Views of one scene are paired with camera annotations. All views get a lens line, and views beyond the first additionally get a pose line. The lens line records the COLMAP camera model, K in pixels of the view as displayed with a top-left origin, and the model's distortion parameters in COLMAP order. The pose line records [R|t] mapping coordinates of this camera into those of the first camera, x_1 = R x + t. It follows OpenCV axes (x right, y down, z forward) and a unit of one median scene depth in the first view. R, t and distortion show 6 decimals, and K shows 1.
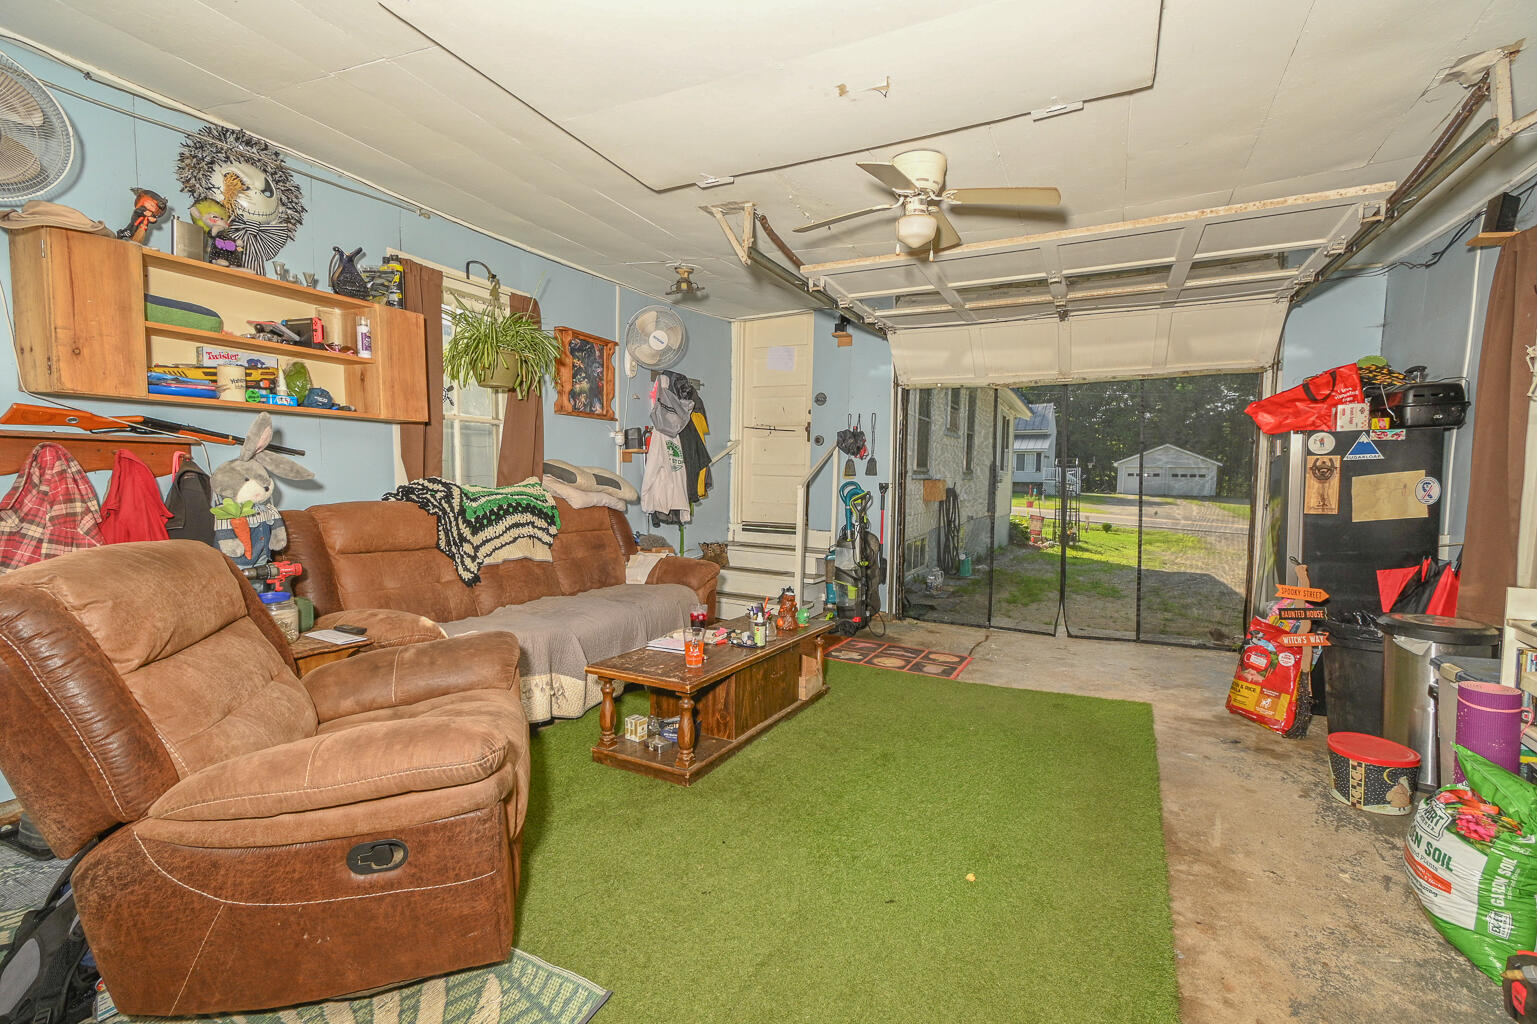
lens RADIAL K [[678.6, 0, 770.7], [0, 678.6, 517.3], [0, 0, 1]] dist [-0.002072, -0.000822]
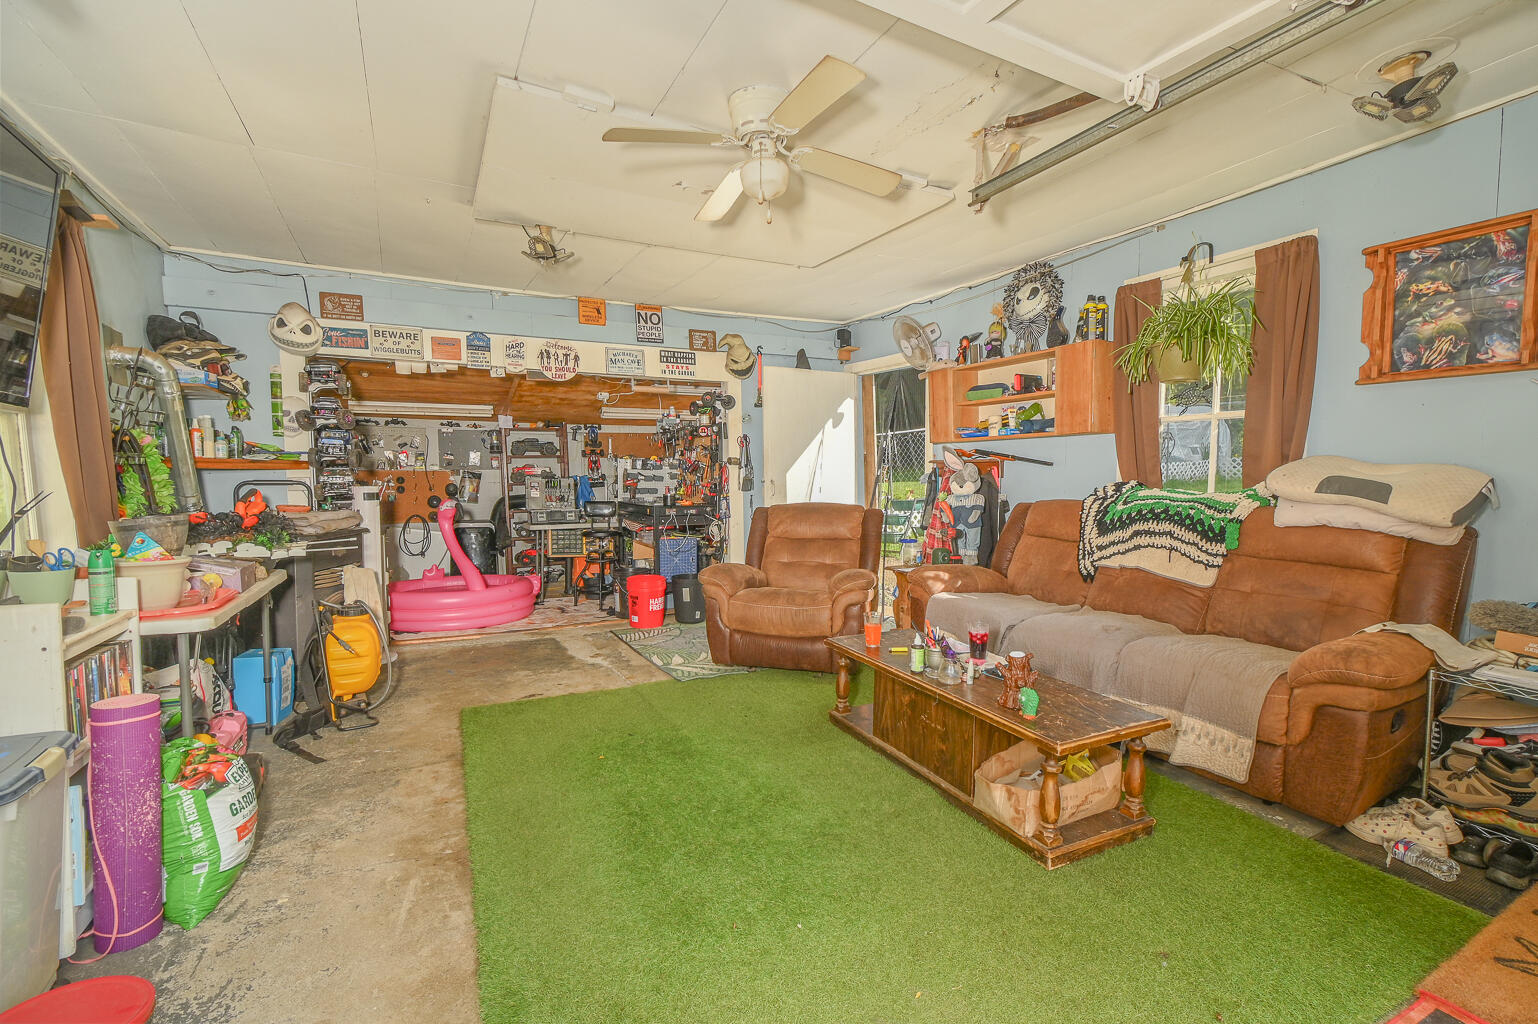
lens RADIAL K [[679.0, 0, 776.2], [0, 679.0, 515.9], [0, 0, 1]] dist [-0.002072, -0.000822]
pose [[-0.588676, 0.033268, -0.807684, 0.669838], [-0.059040, 0.994715, 0.084003, -0.059519], [0.806210, 0.097136, -0.583600, 1.151139]]
